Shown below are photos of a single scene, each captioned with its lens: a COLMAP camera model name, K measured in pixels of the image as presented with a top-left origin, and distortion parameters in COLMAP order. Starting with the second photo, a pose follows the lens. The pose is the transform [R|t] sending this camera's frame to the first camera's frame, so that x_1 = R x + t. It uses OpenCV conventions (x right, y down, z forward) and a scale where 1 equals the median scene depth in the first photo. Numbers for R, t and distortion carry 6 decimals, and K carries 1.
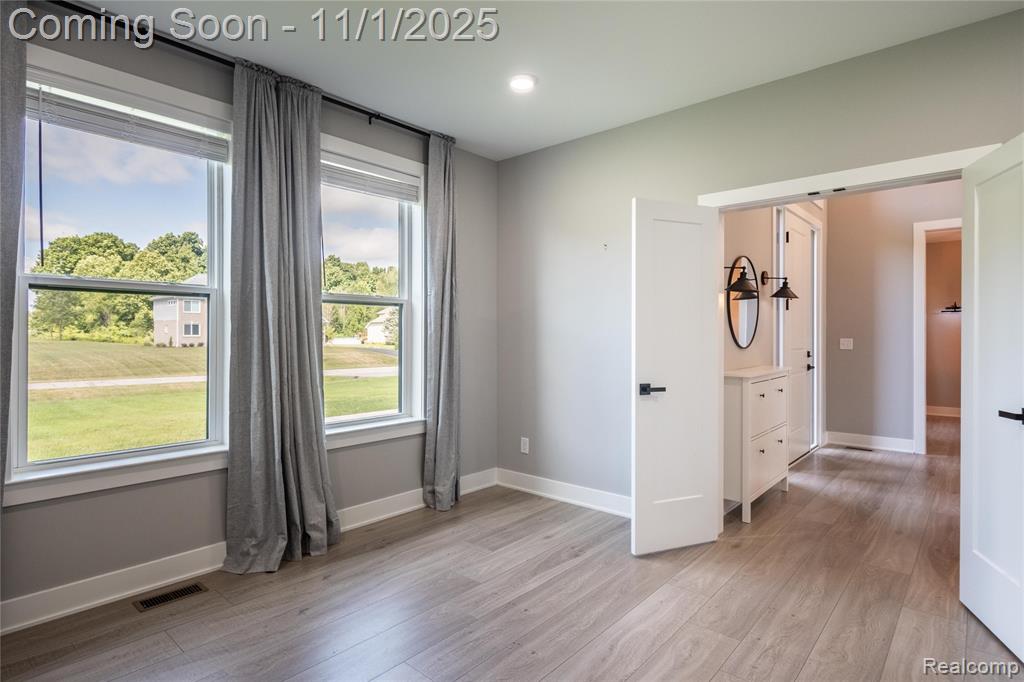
lens RADIAL K [[535.1, 0, 514.2], [0, 535.1, 340.4], [0, 0, 1]] dist [0.005971, -0.003532]
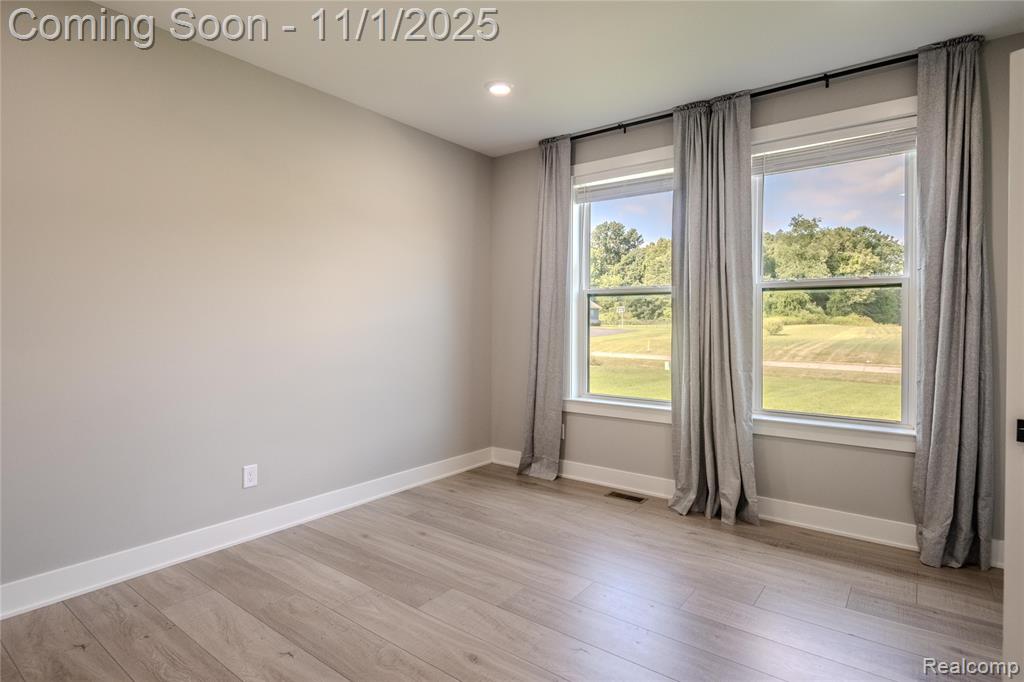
lens RADIAL K [[535.1, 0, 515.4], [0, 535.1, 335.8], [0, 0, 1]] dist [0.005971, -0.003532]
pose [[0.077337, 0.019793, -0.996808, 0.667311], [-0.016045, 0.999698, 0.018605, 0.004065], [0.996876, 0.014555, 0.077632, 0.468436]]
